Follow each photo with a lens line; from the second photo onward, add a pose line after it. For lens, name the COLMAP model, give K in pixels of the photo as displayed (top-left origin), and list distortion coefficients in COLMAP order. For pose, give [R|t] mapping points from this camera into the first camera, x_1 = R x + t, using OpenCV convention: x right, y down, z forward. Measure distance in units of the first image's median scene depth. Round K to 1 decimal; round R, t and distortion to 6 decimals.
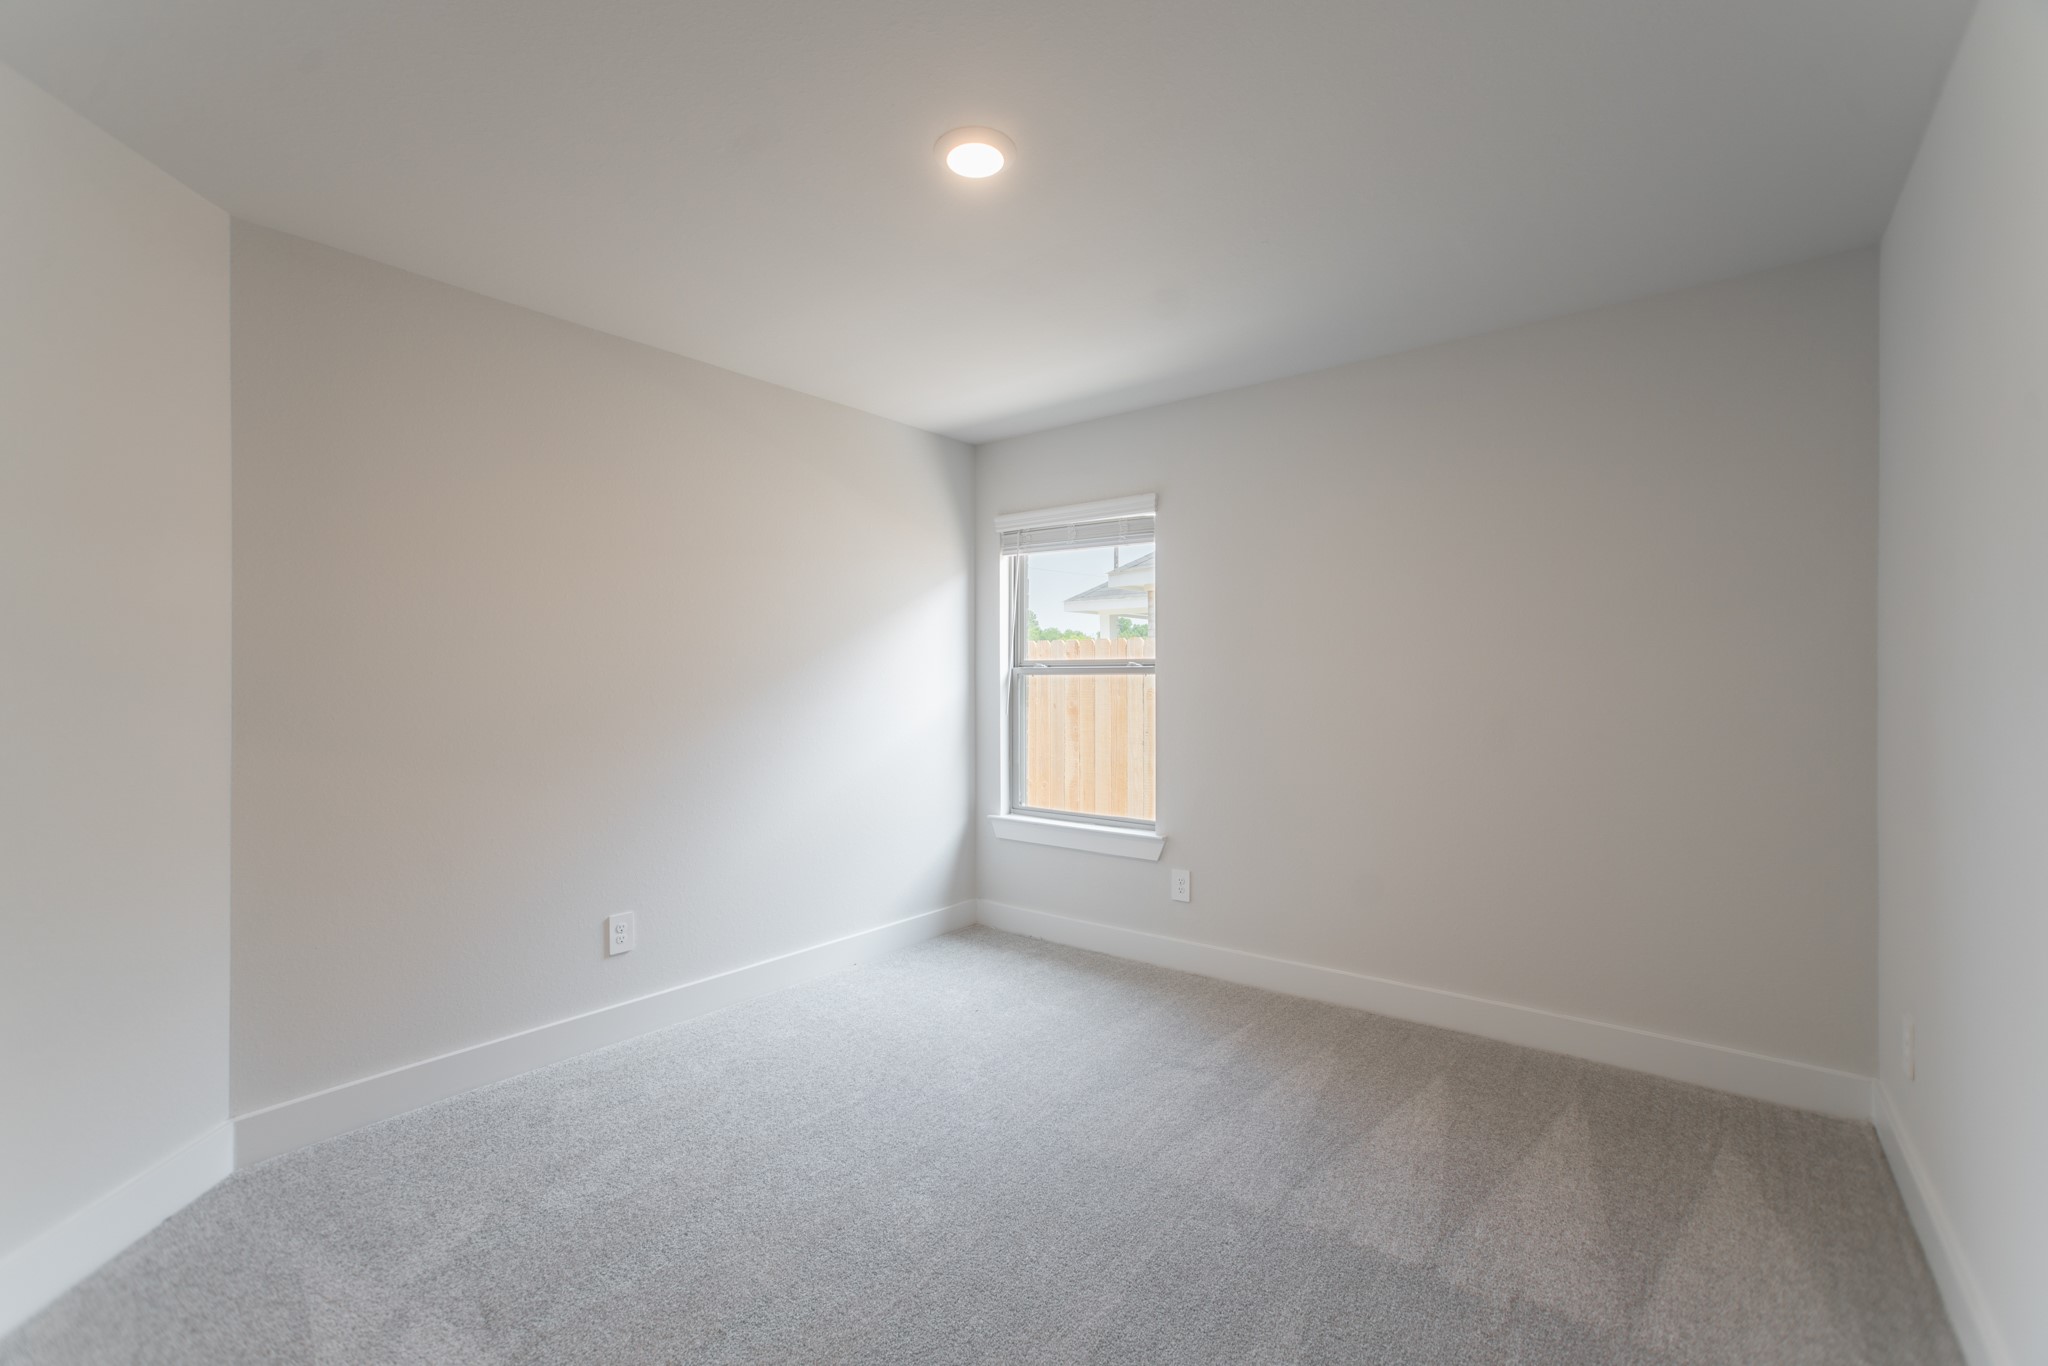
lens RADIAL K [[858.9, 0, 1016.7], [0, 858.9, 679.1], [0, 0, 1]] dist [-0.027651, 0.015745]
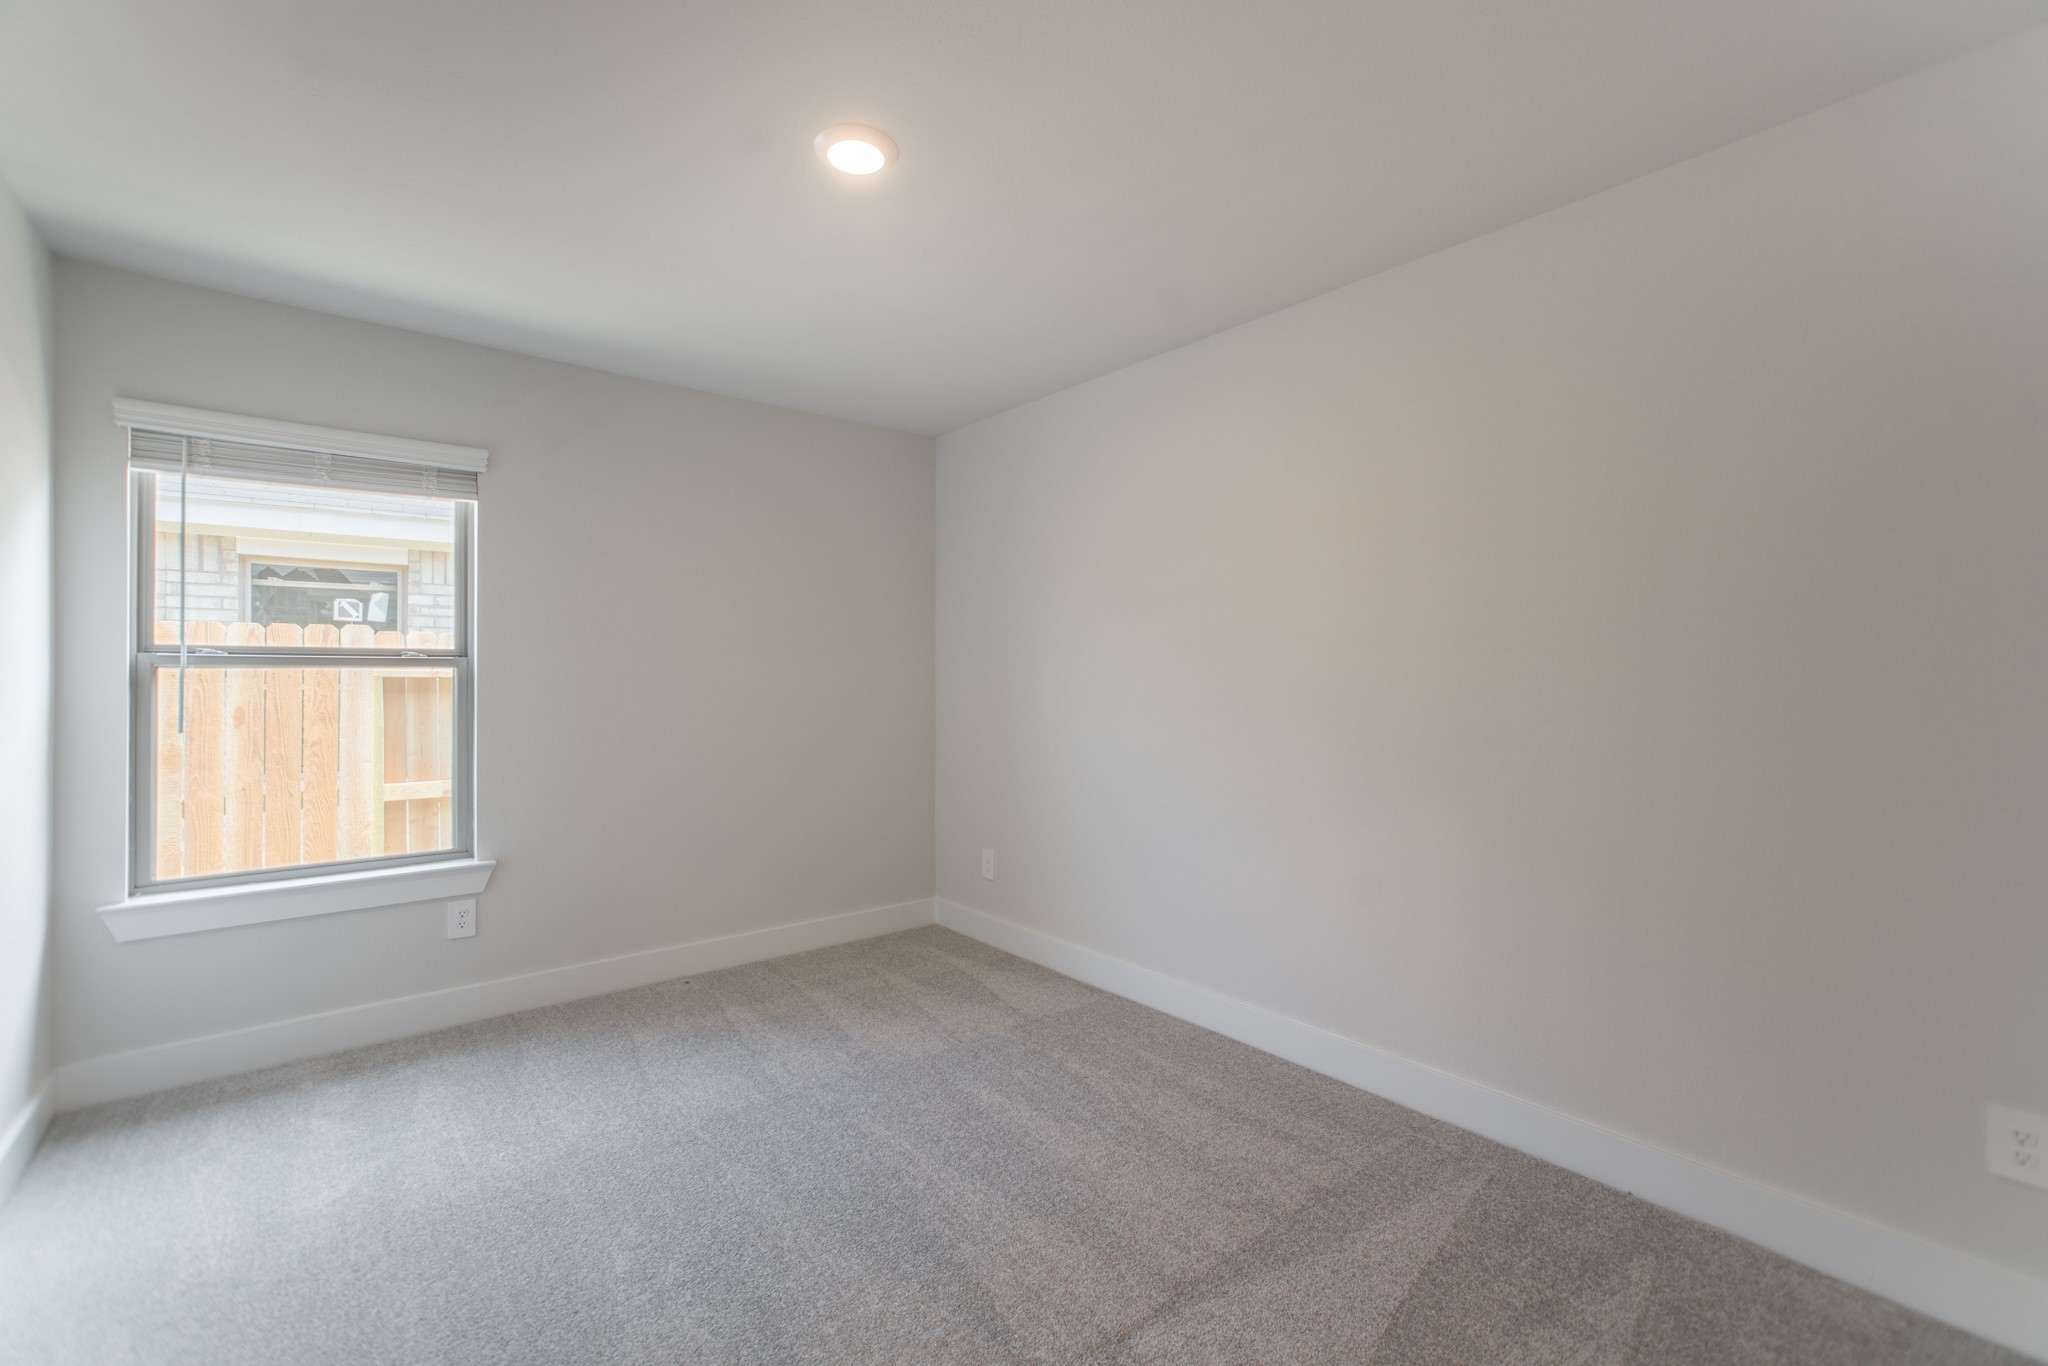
lens RADIAL K [[858.9, 0, 1016.7], [0, 858.9, 679.1], [0, 0, 1]] dist [-0.027651, 0.015745]
pose [[0.205841, -0.005899, 0.978568, -0.469823], [0.004464, 0.999977, 0.005089, 0.003715], [-0.978575, 0.003321, 0.205863, 0.274501]]
